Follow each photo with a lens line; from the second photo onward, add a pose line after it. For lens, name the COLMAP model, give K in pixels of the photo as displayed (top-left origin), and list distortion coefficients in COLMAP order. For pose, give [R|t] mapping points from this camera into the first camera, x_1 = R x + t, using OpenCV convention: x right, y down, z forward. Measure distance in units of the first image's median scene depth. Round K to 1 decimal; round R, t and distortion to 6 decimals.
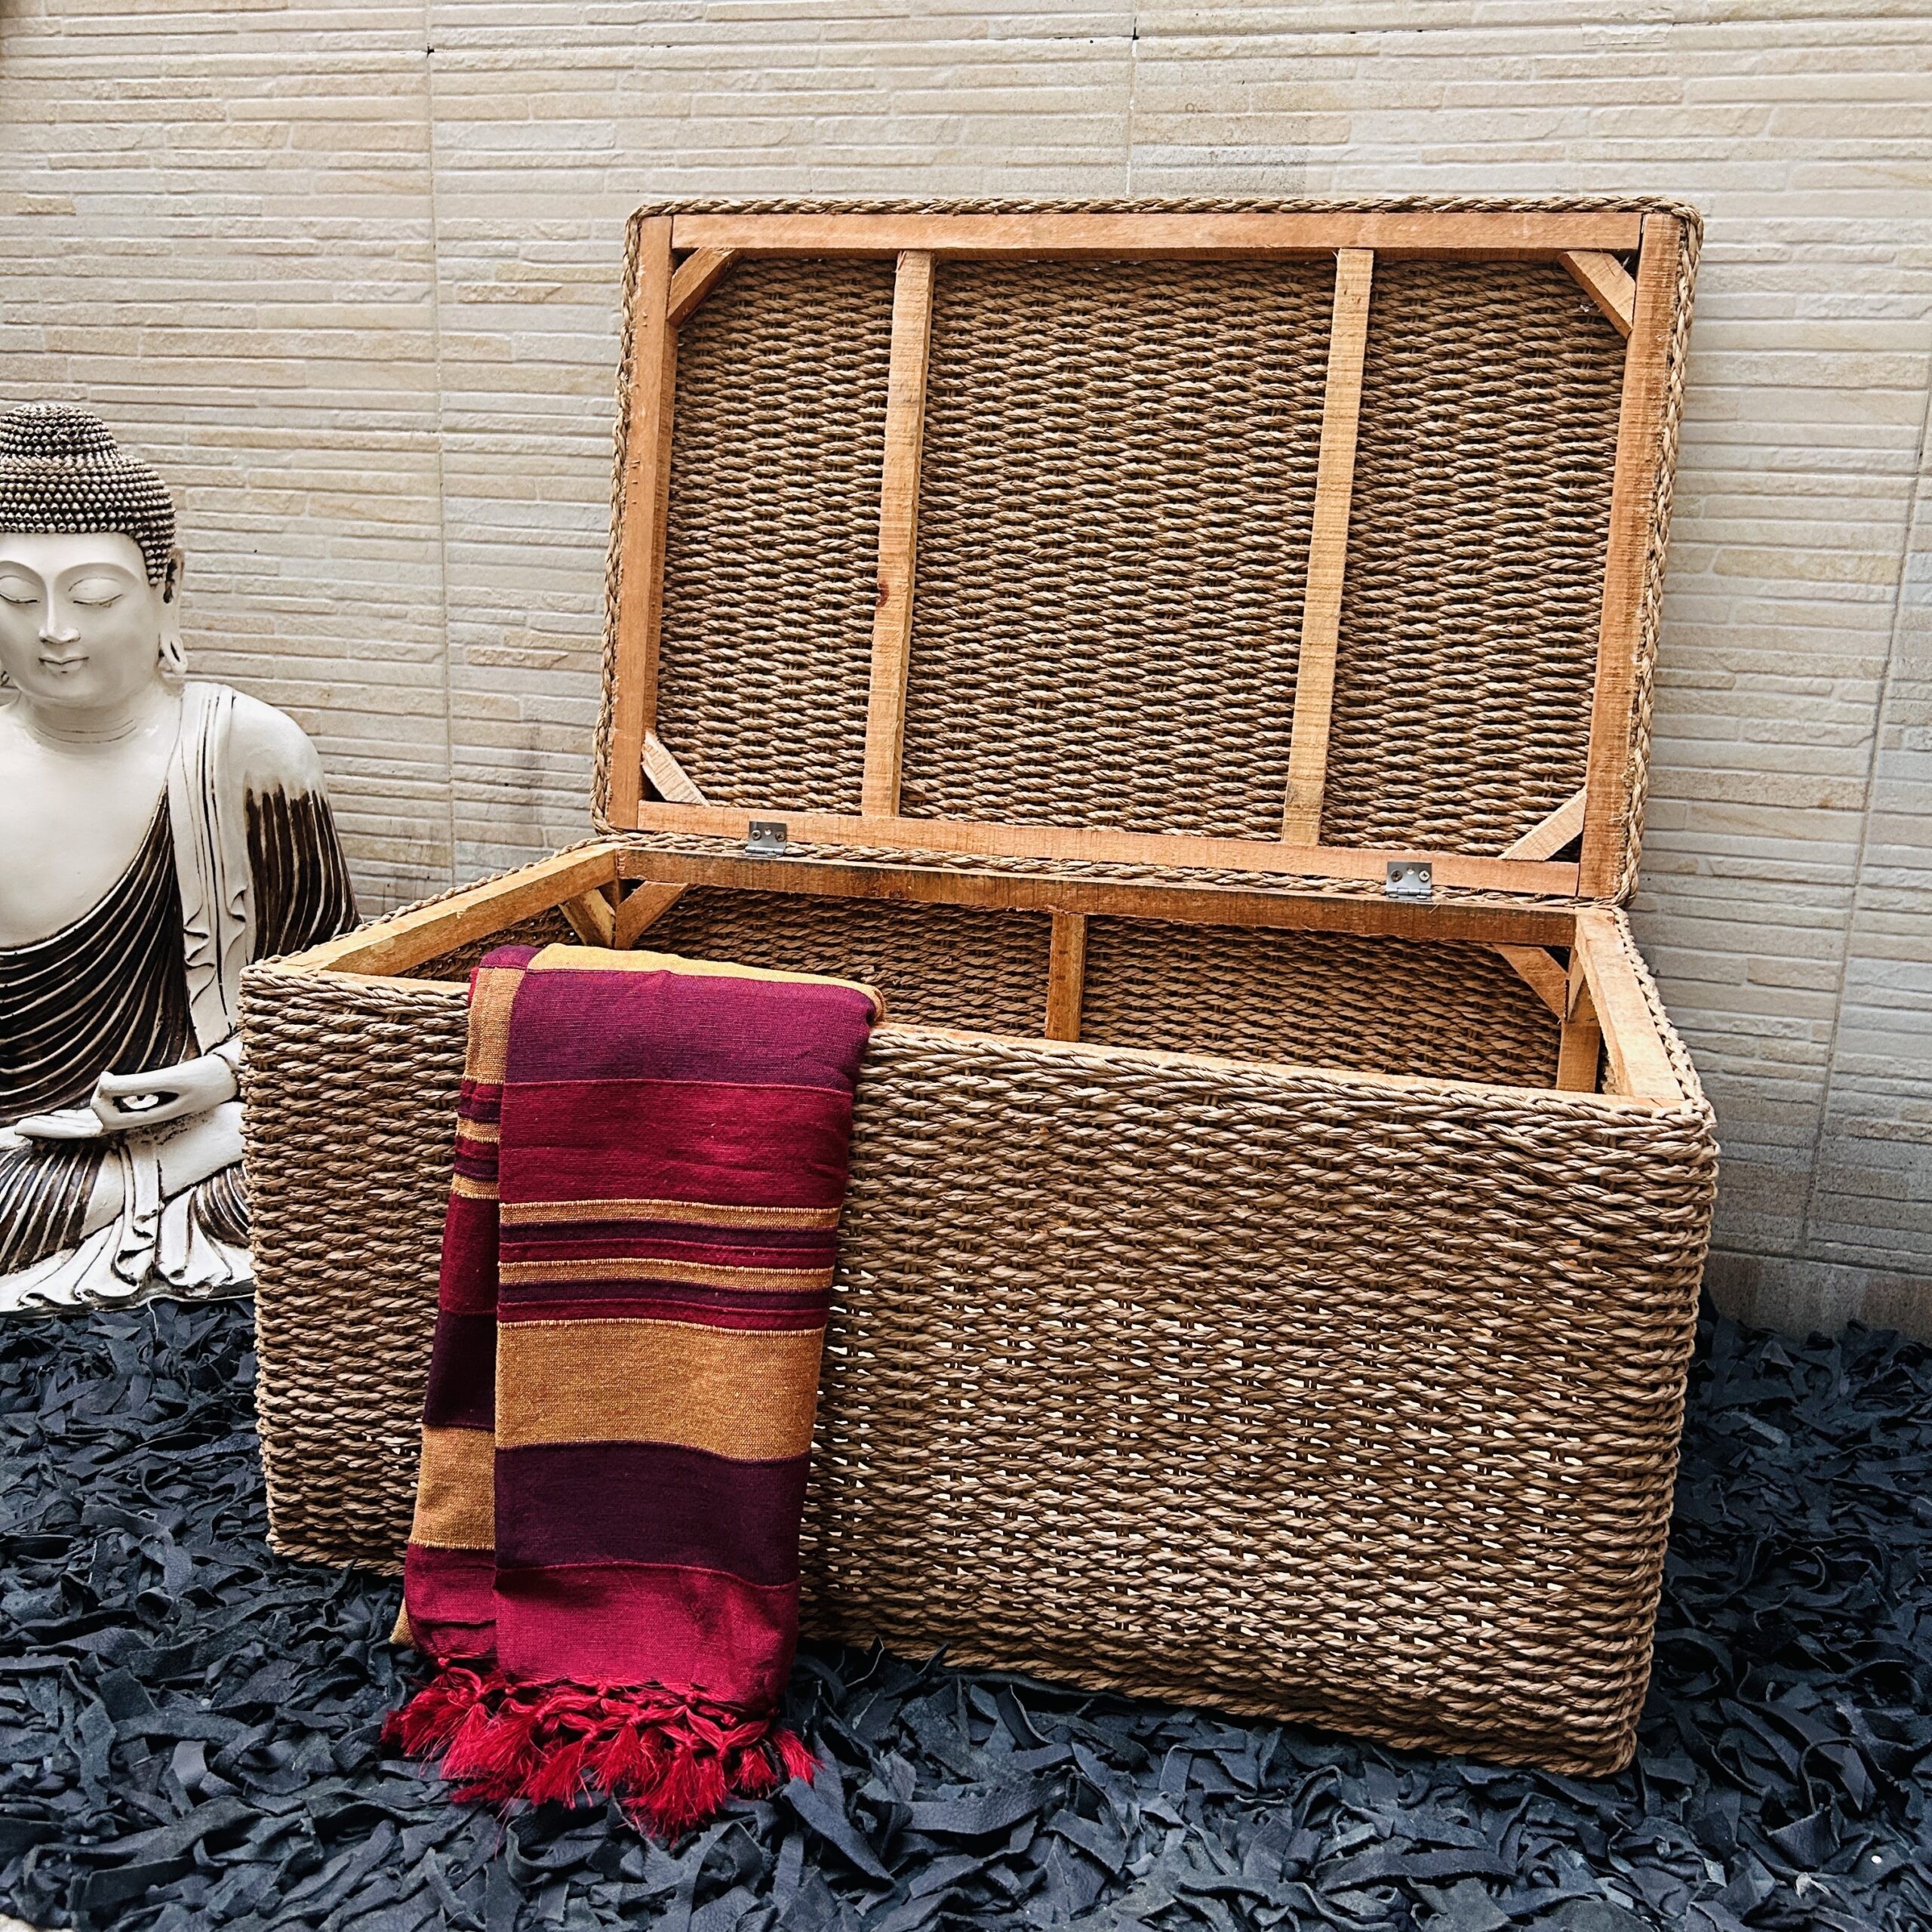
lens RADIAL K [[1945.8, 0, 975.7], [0, 1945.8, 977.3], [0, 0, 1]] dist [0.055247, -0.119392]
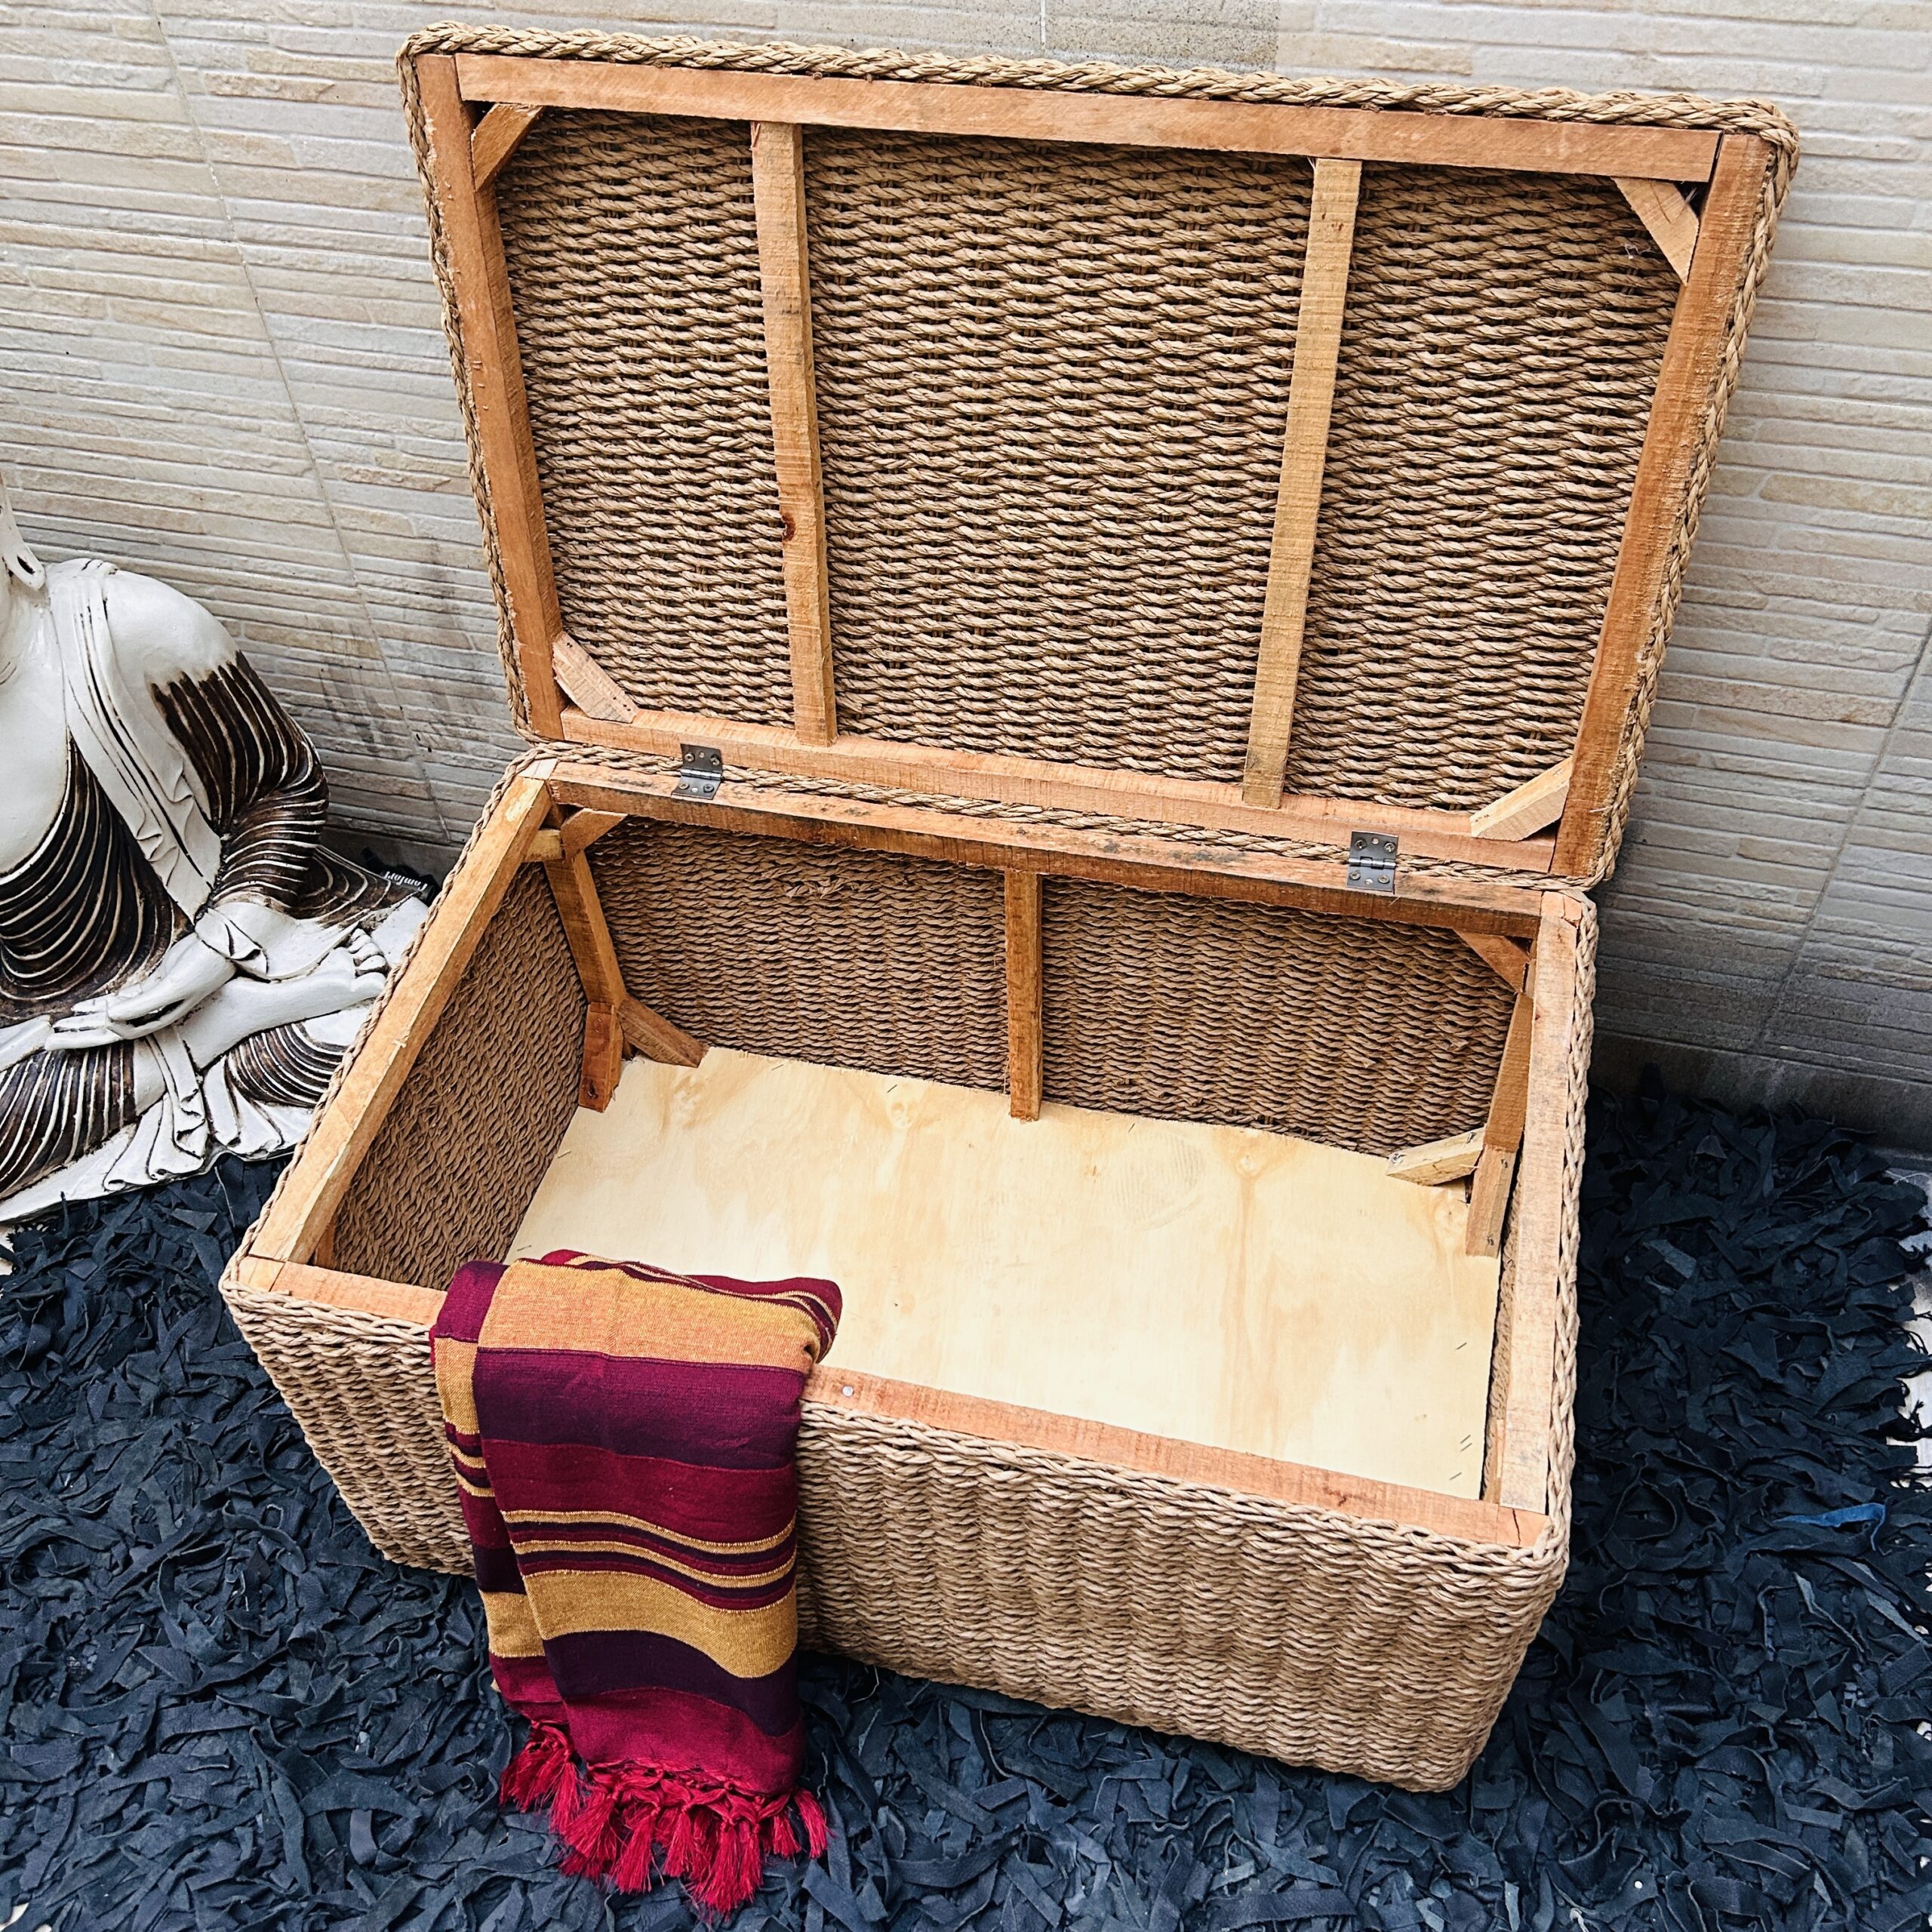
lens RADIAL K [[1951.8, 0, 964.3], [0, 1951.8, 976.4], [0, 0, 1]] dist [0.018788, -0.016243]
pose [[0.996471, -0.044210, -0.071352, 0.087084], [0.077622, 0.808855, 0.582863, -0.555573], [0.031945, -0.586344, 0.809432, 0.186280]]
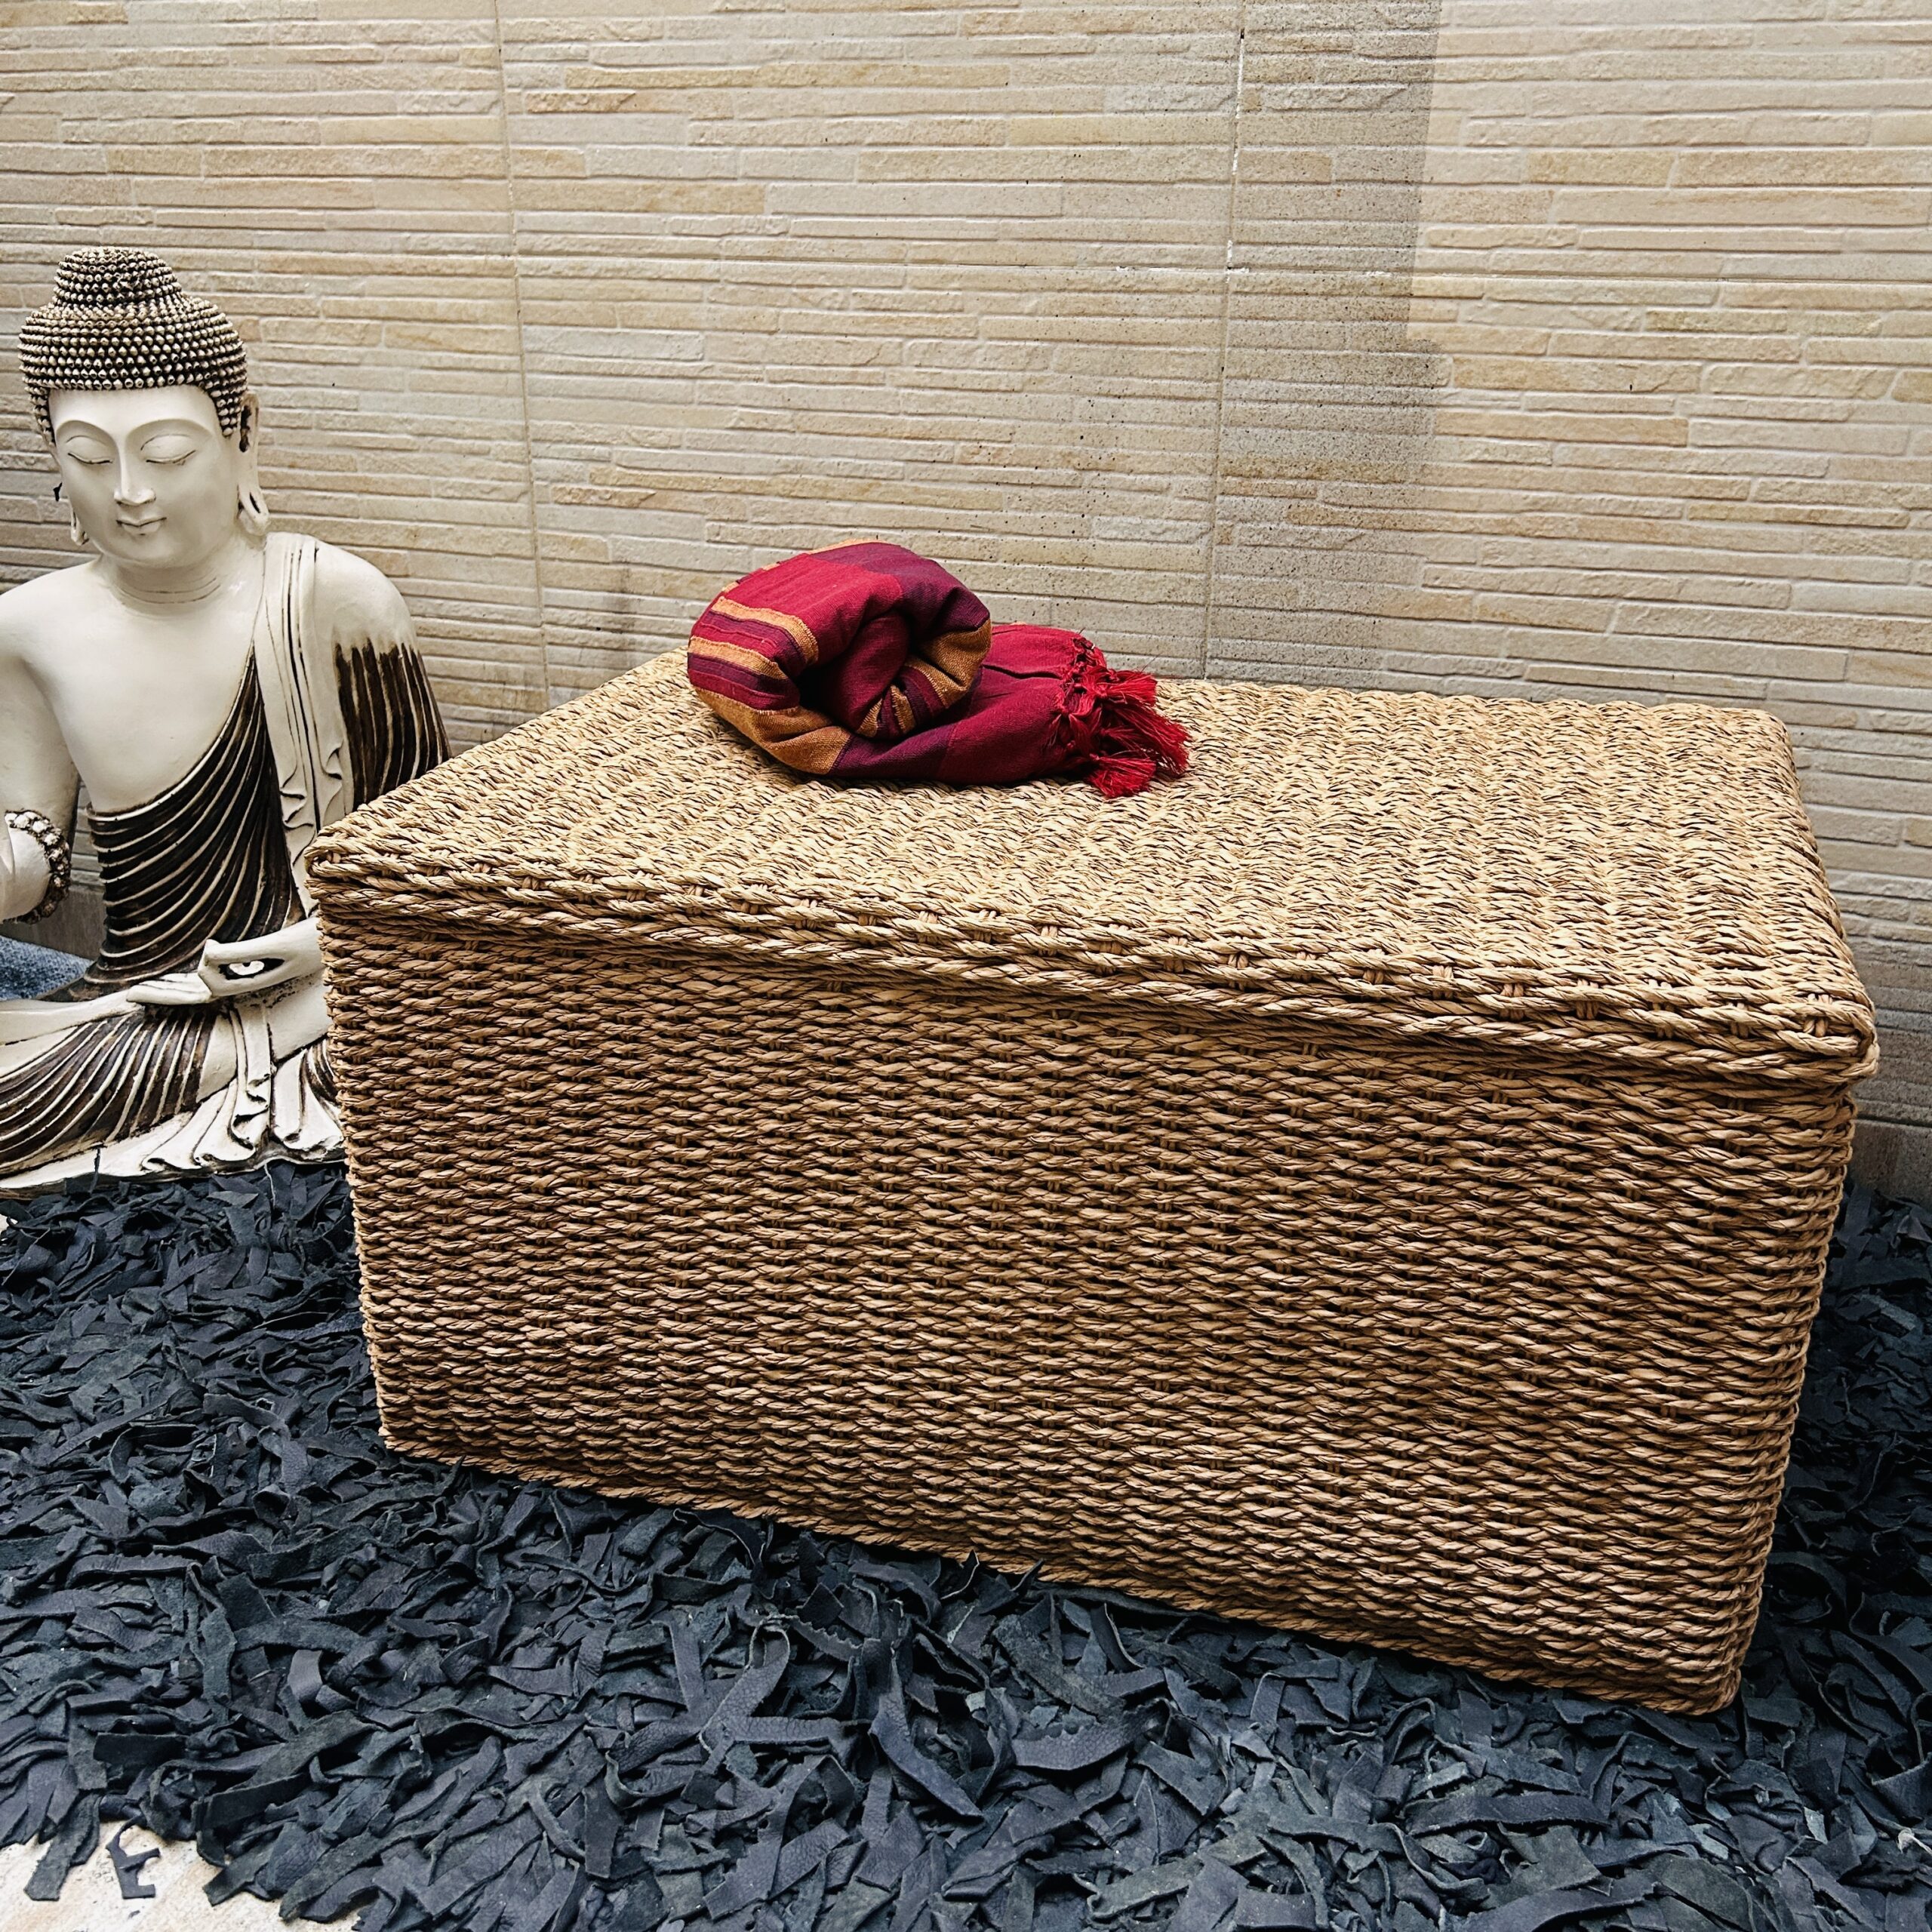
lens RADIAL K [[1946.5, 0, 976.6], [0, 1946.5, 975.6], [0, 0, 1]] dist [0.052087, -0.100698]
pose [[0.997762, -0.000286, -0.066870, 0.014319], [0.009449, 0.990561, 0.136747, -0.069717], [0.066200, -0.137073, 0.988346, 0.034763]]
